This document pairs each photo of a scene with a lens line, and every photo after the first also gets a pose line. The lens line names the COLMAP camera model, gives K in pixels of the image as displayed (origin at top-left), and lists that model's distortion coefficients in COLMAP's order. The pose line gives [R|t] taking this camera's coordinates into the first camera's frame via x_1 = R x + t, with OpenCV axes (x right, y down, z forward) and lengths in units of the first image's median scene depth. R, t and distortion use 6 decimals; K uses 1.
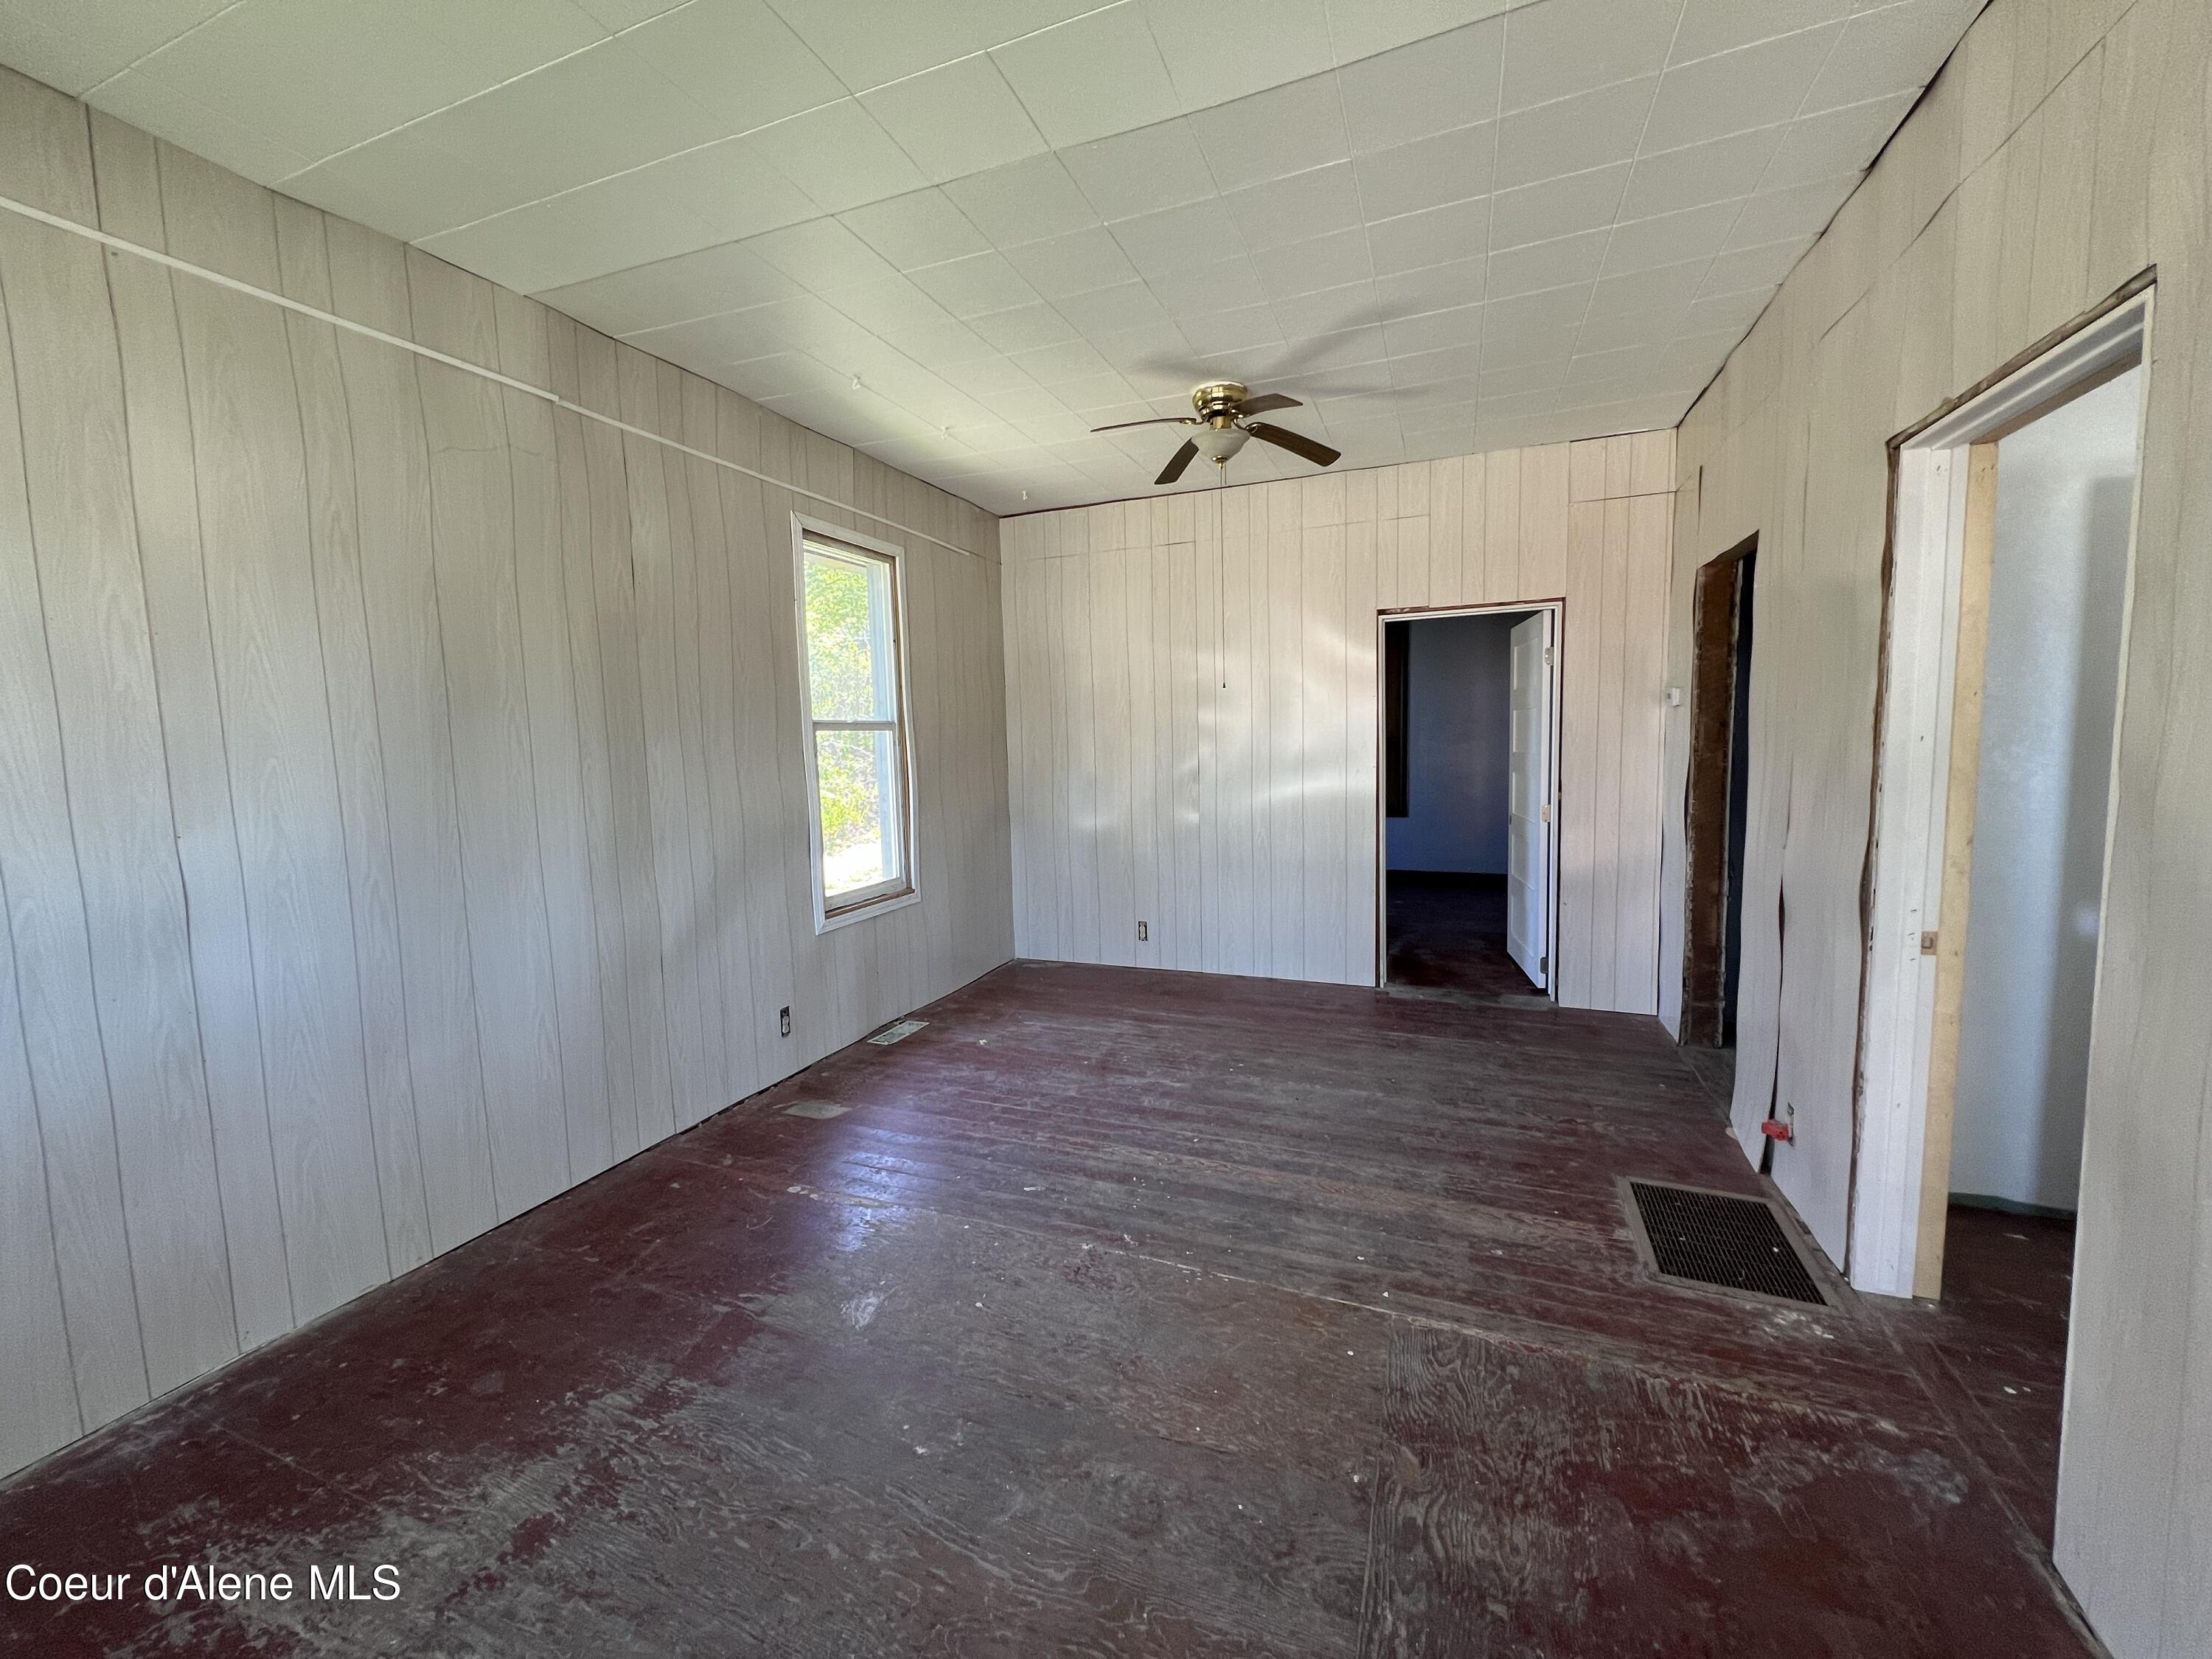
lens RADIAL K [[881.8, 0, 1096.7], [0, 881.8, 823.3], [0, 0, 1]] dist [-0.000885, -0.000065]
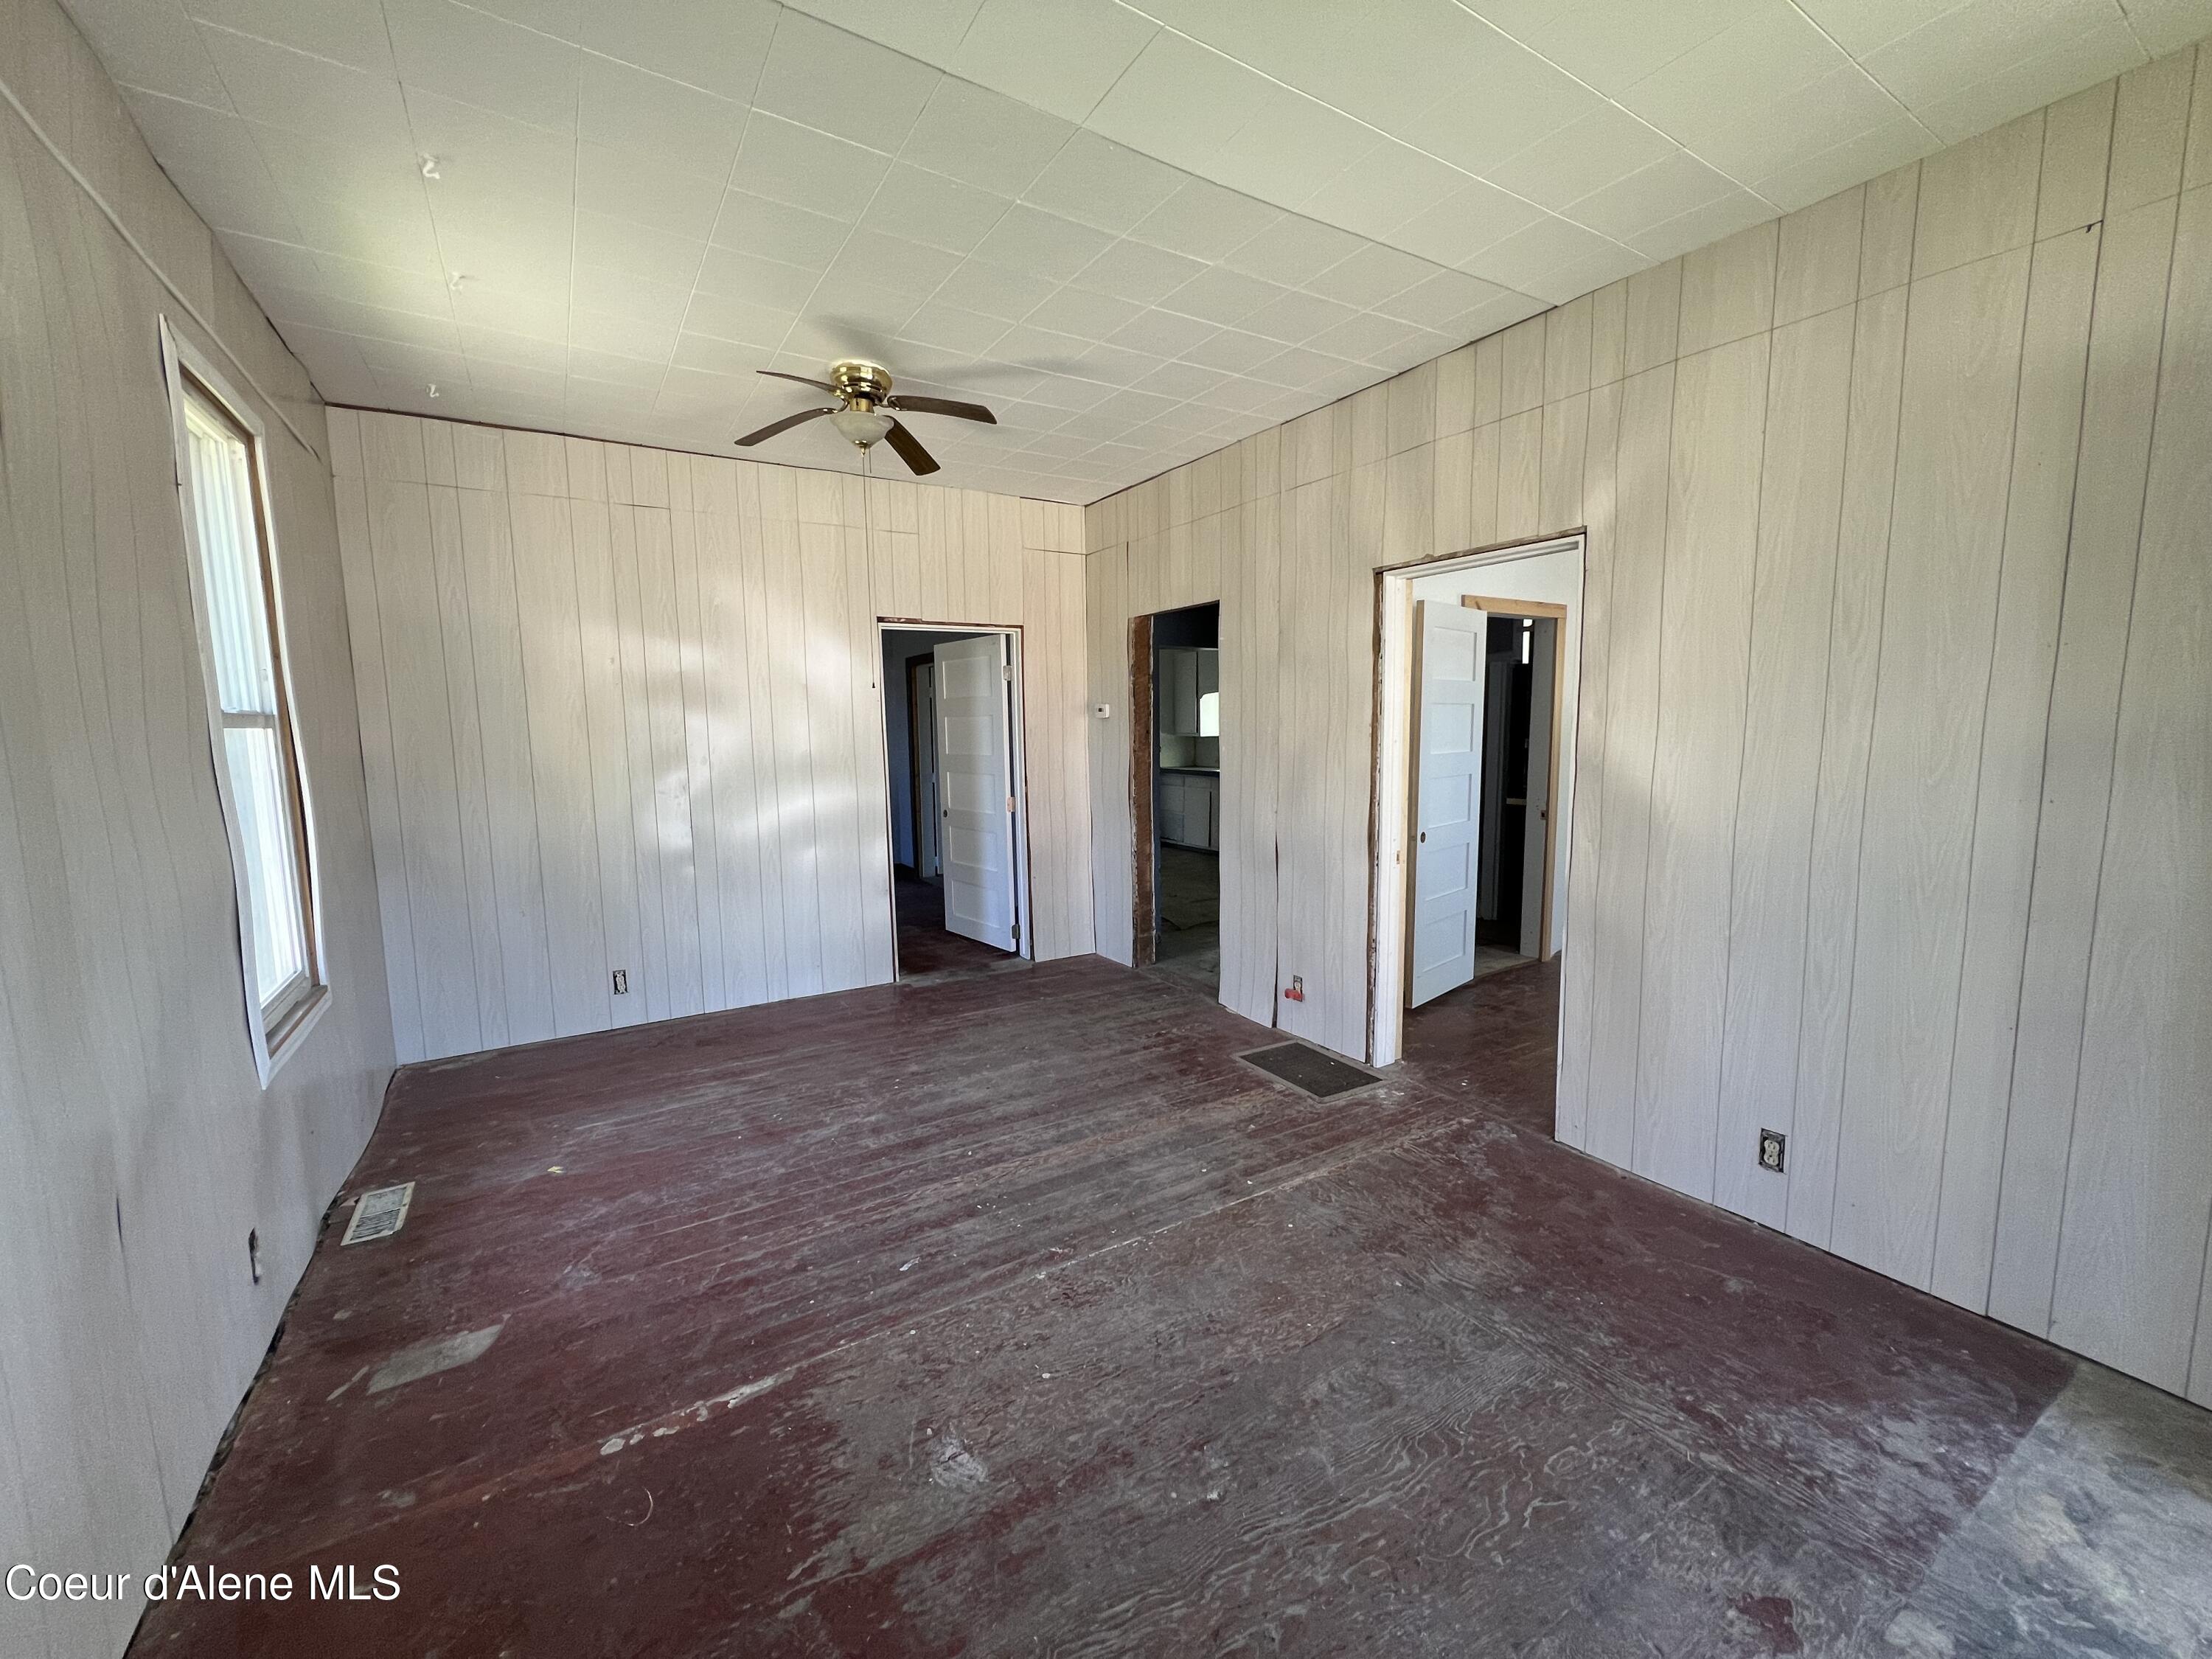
lens RADIAL K [[881.8, 0, 1096.7], [0, 881.8, 823.3], [0, 0, 1]] dist [-0.000885, -0.000065]
pose [[0.591735, -0.073375, 0.802786, -0.525250], [0.076825, 0.996449, 0.034448, -0.025349], [-0.802463, 0.041290, 0.595271, 0.273625]]
